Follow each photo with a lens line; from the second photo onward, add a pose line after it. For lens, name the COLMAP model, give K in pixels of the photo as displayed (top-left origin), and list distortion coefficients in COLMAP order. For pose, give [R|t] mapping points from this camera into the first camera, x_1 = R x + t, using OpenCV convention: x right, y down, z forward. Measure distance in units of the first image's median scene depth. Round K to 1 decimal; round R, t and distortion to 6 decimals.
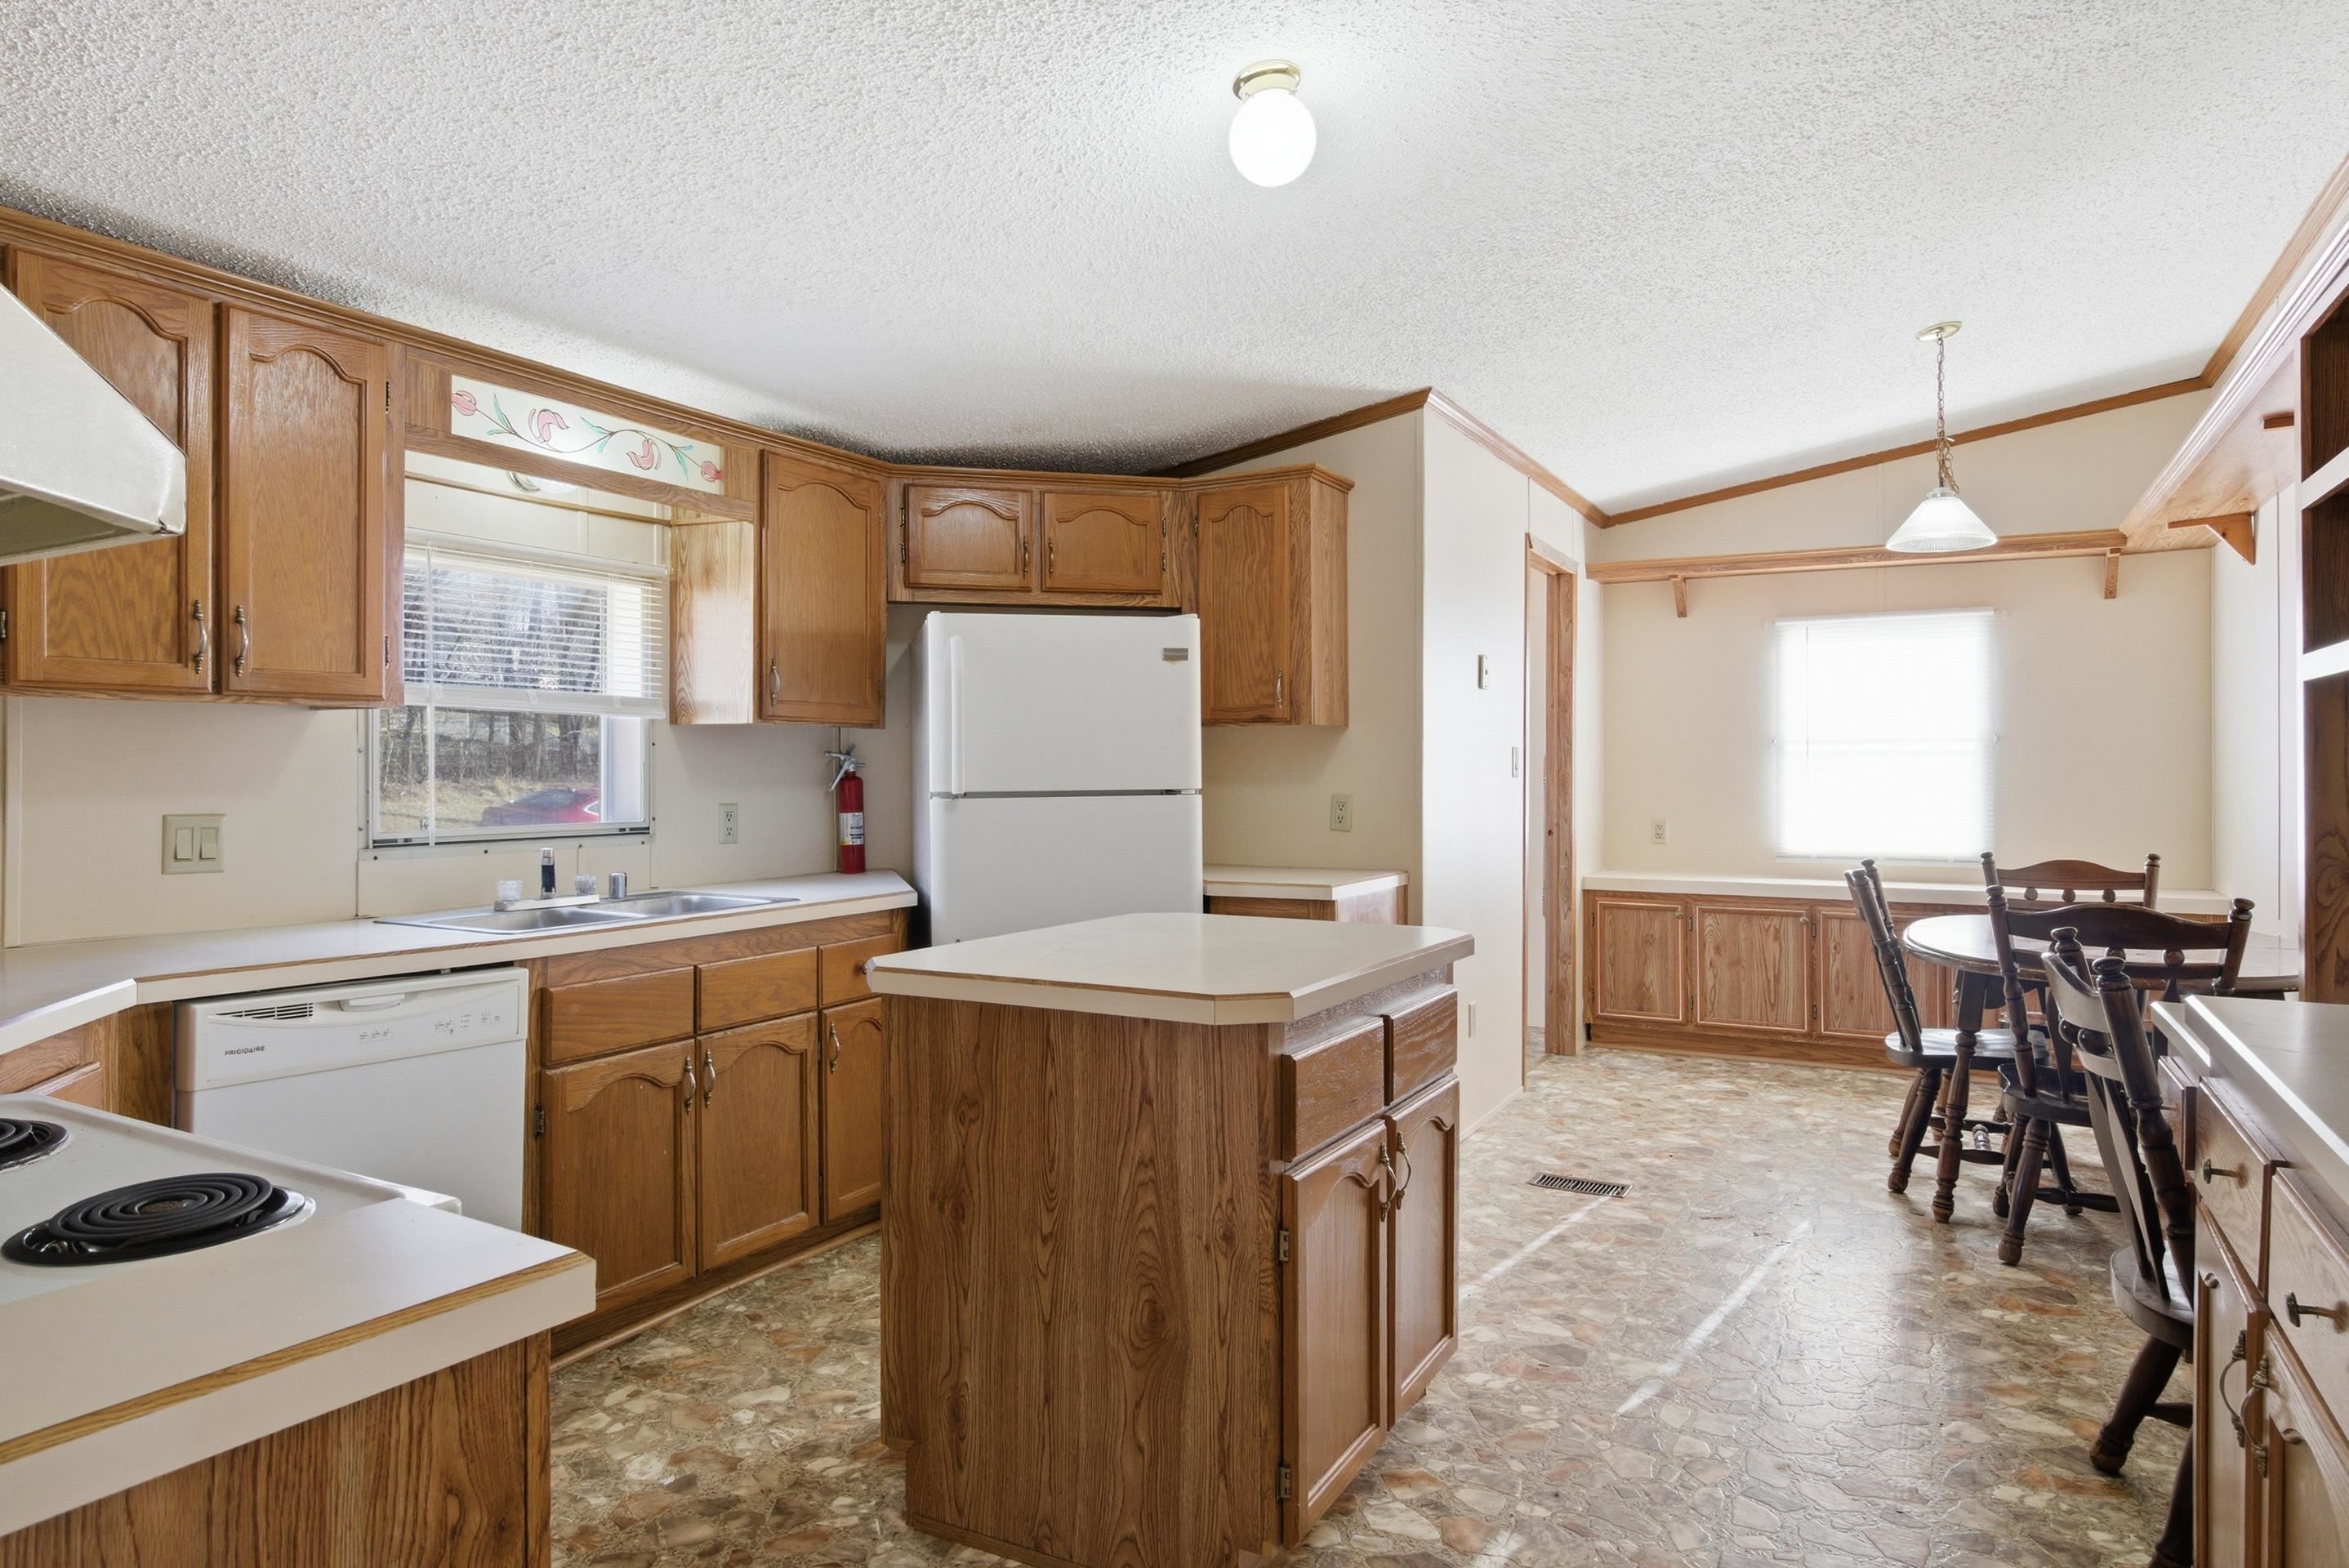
lens RADIAL K [[1385.7, 0, 1166.6], [0, 1385.7, 766.3], [0, 0, 1]] dist [0.000764, -0.007042]
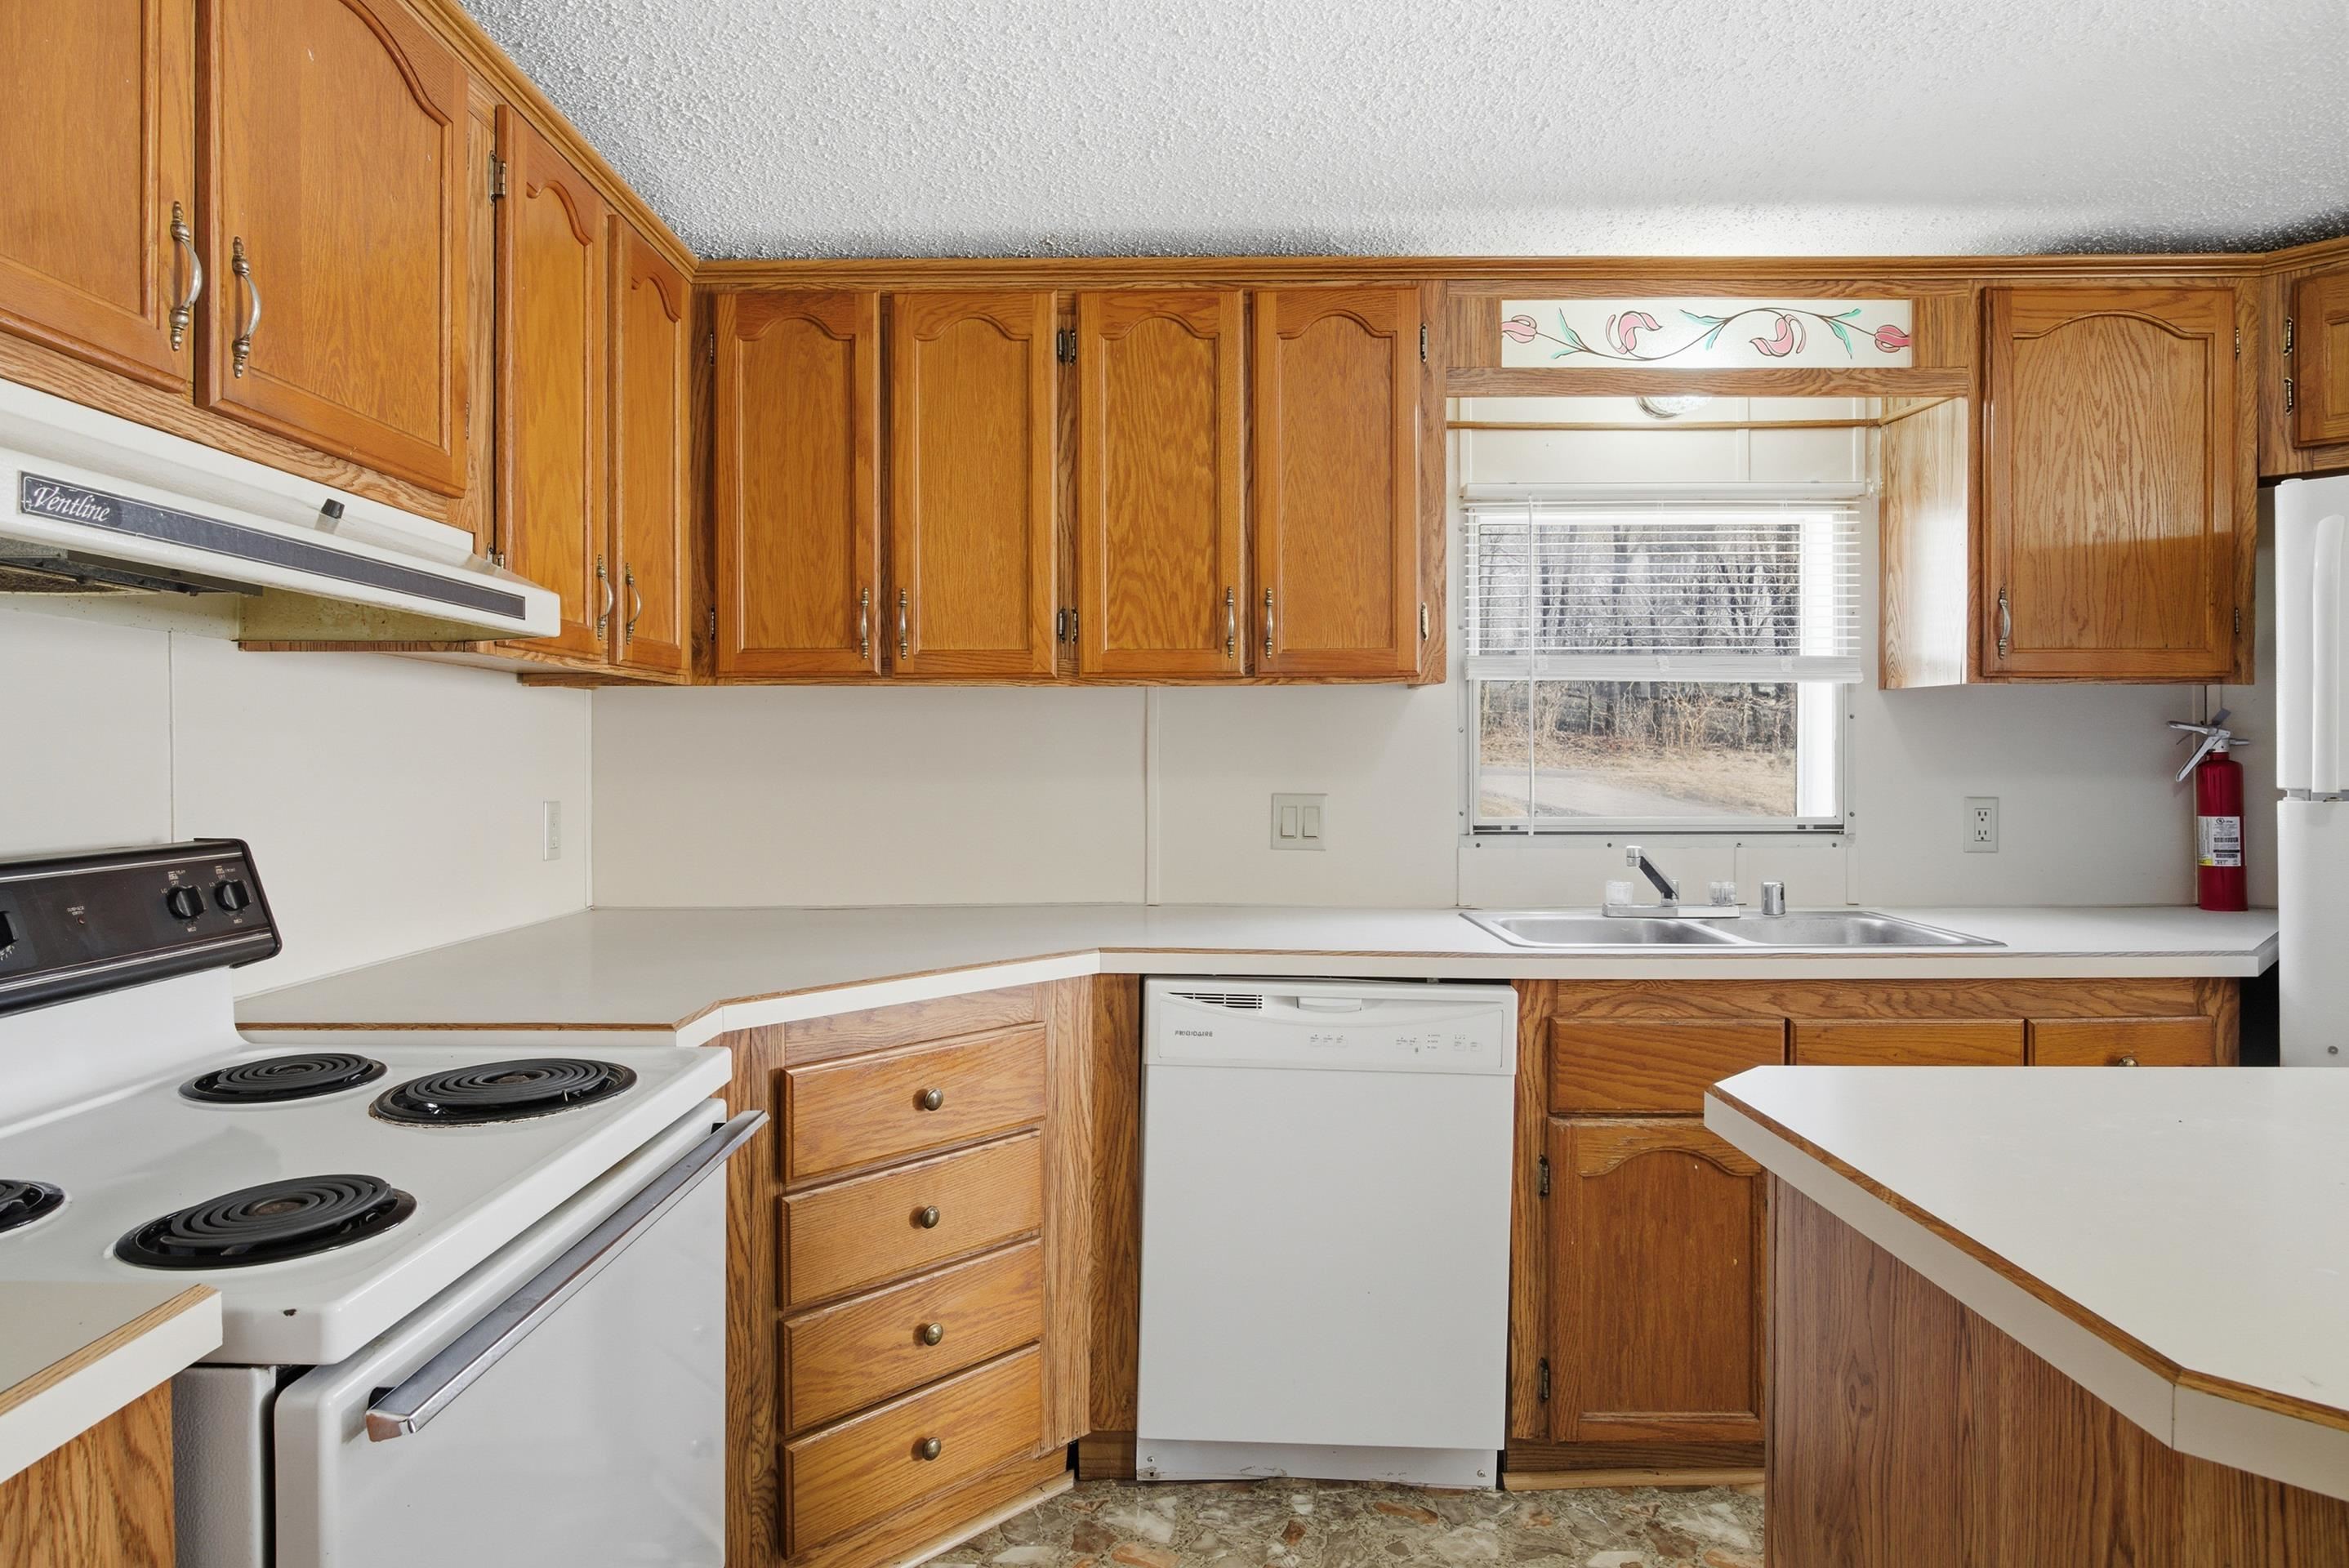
lens RADIAL K [[1385.7, 0, 1142.3], [0, 1385.7, 760.4], [0, 0, 1]] dist [0.000764, -0.007042]
pose [[0.475353, 0.008777, -0.879751, 0.142498], [0.003231, 0.999926, 0.011722, -0.002448], [0.879789, -0.008415, 0.475290, 0.362729]]
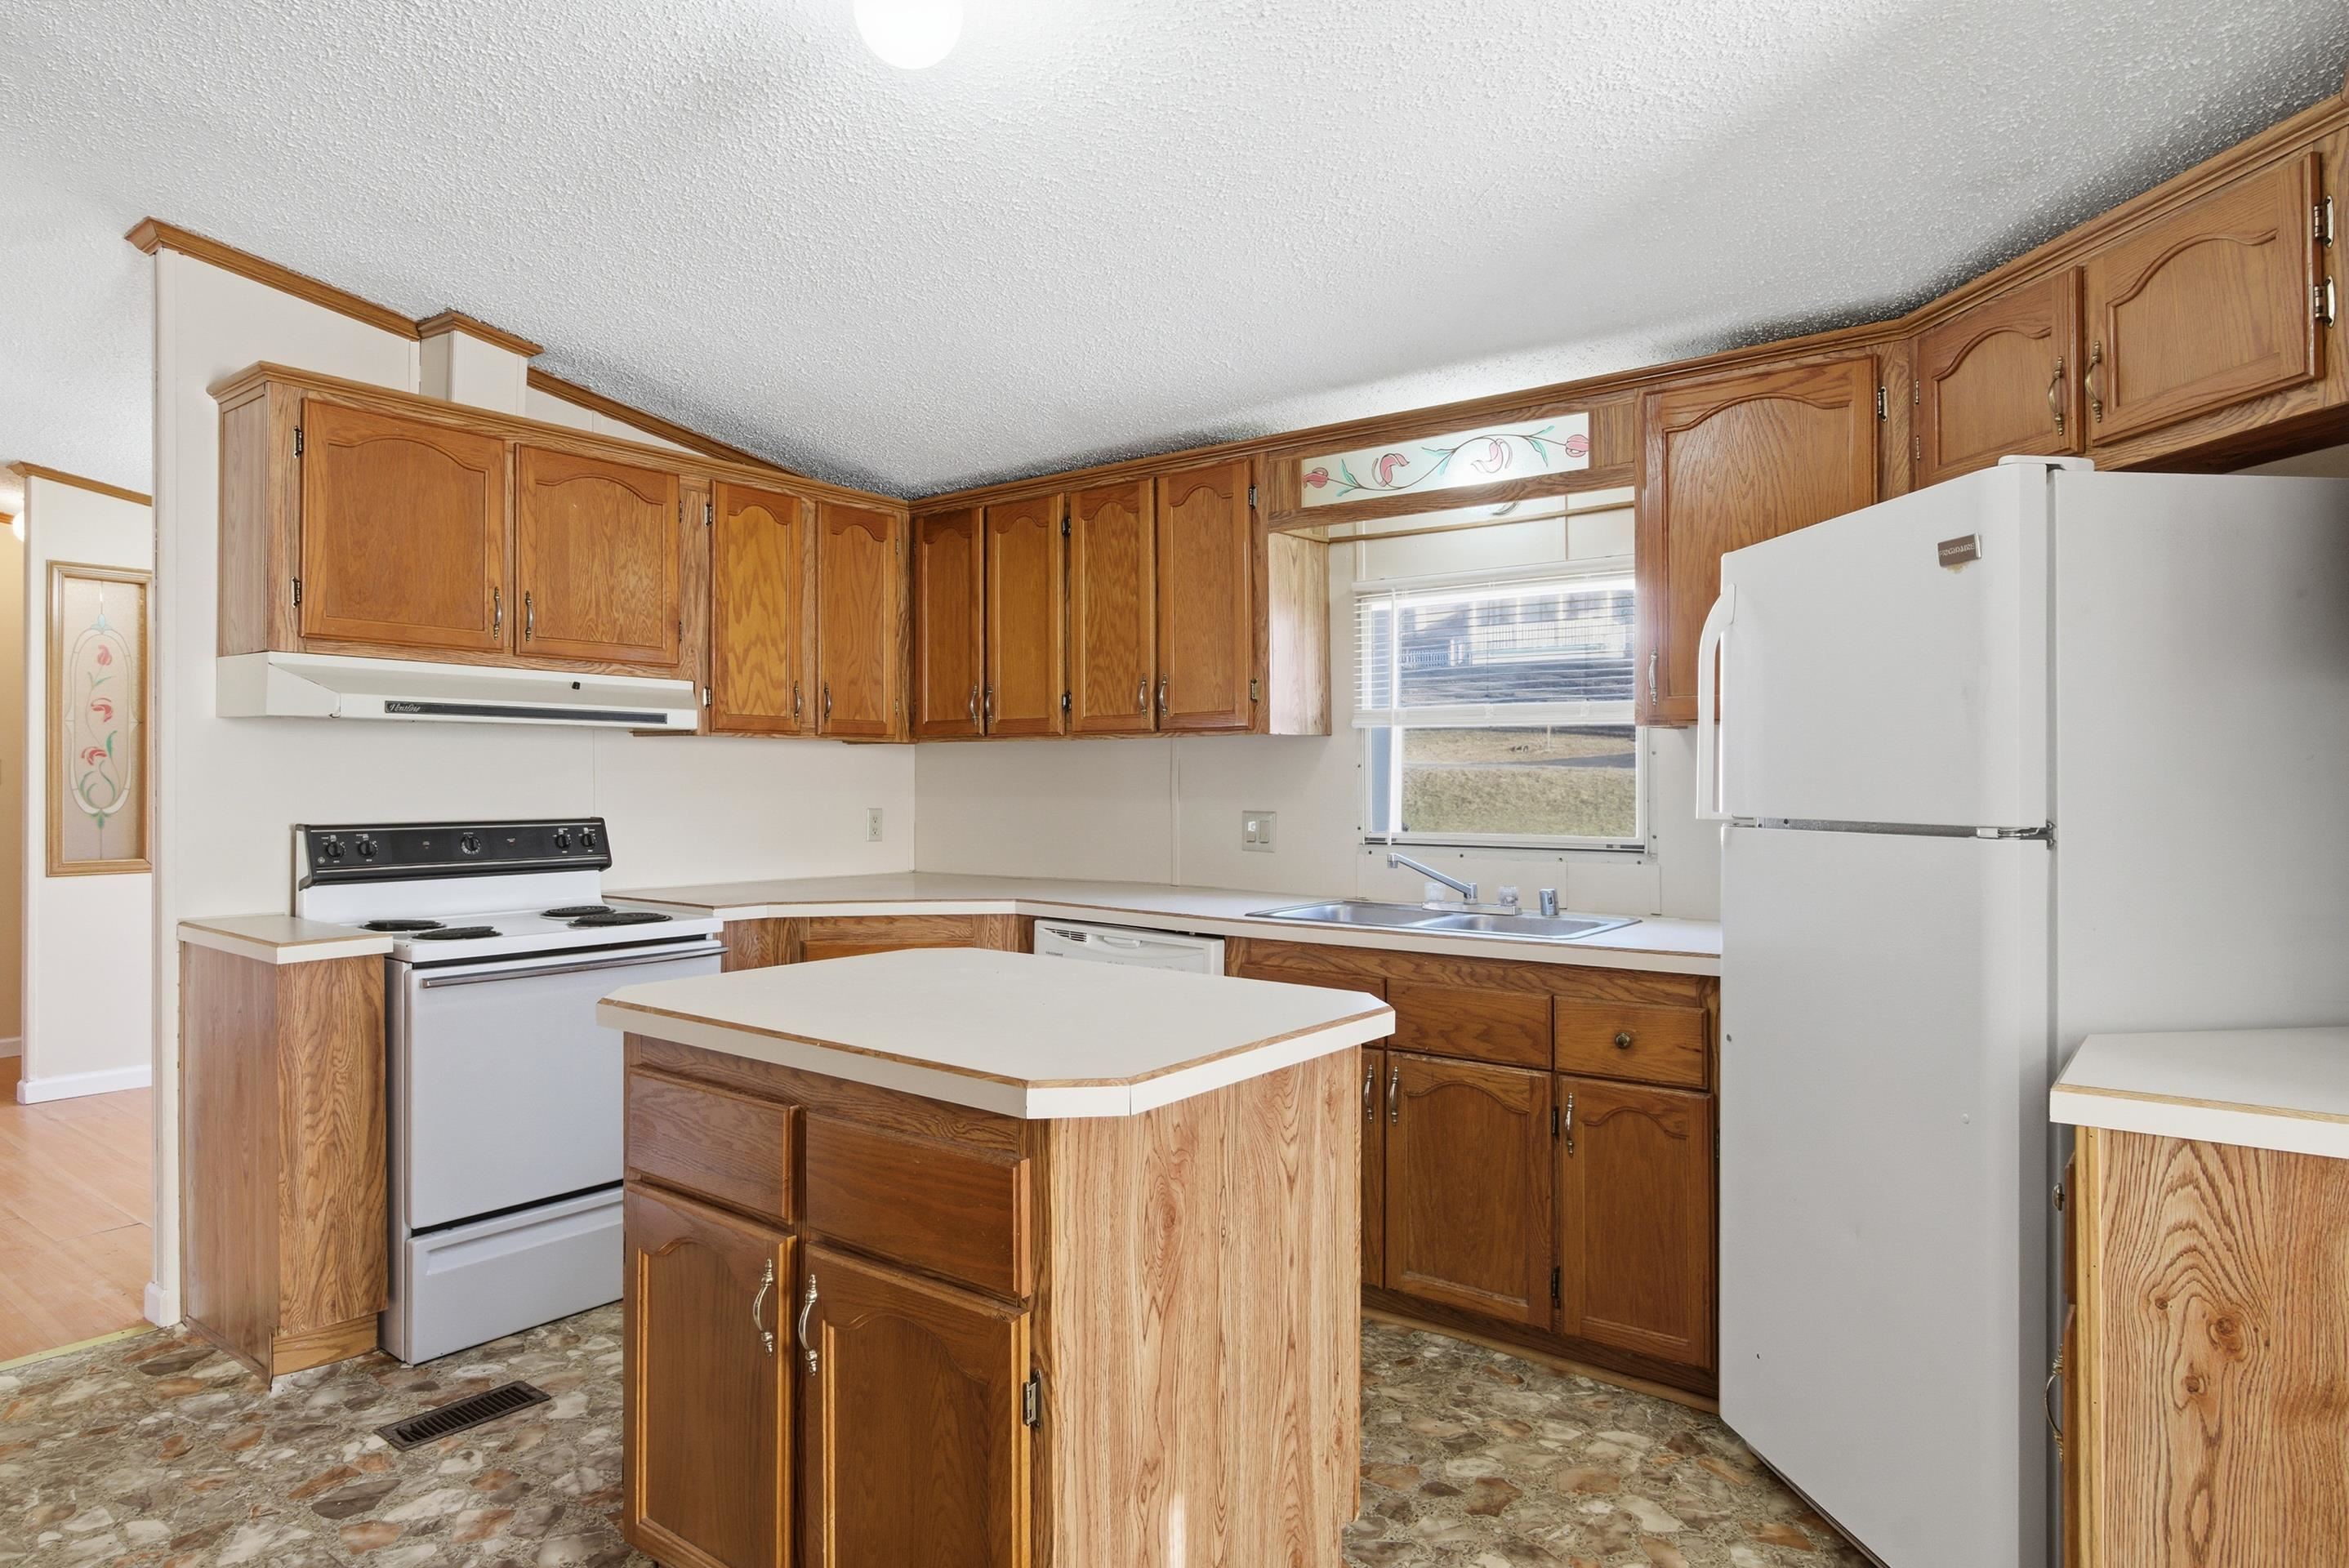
lens RADIAL K [[1385.7, 0, 1143.2], [0, 1385.7, 779.0], [0, 0, 1]] dist [0.000764, -0.007042]
pose [[-0.165233, 0.003872, -0.986247, 0.686256], [0.004965, 0.999983, 0.003094, -0.004280], [0.986242, -0.004385, -0.165250, 1.014055]]
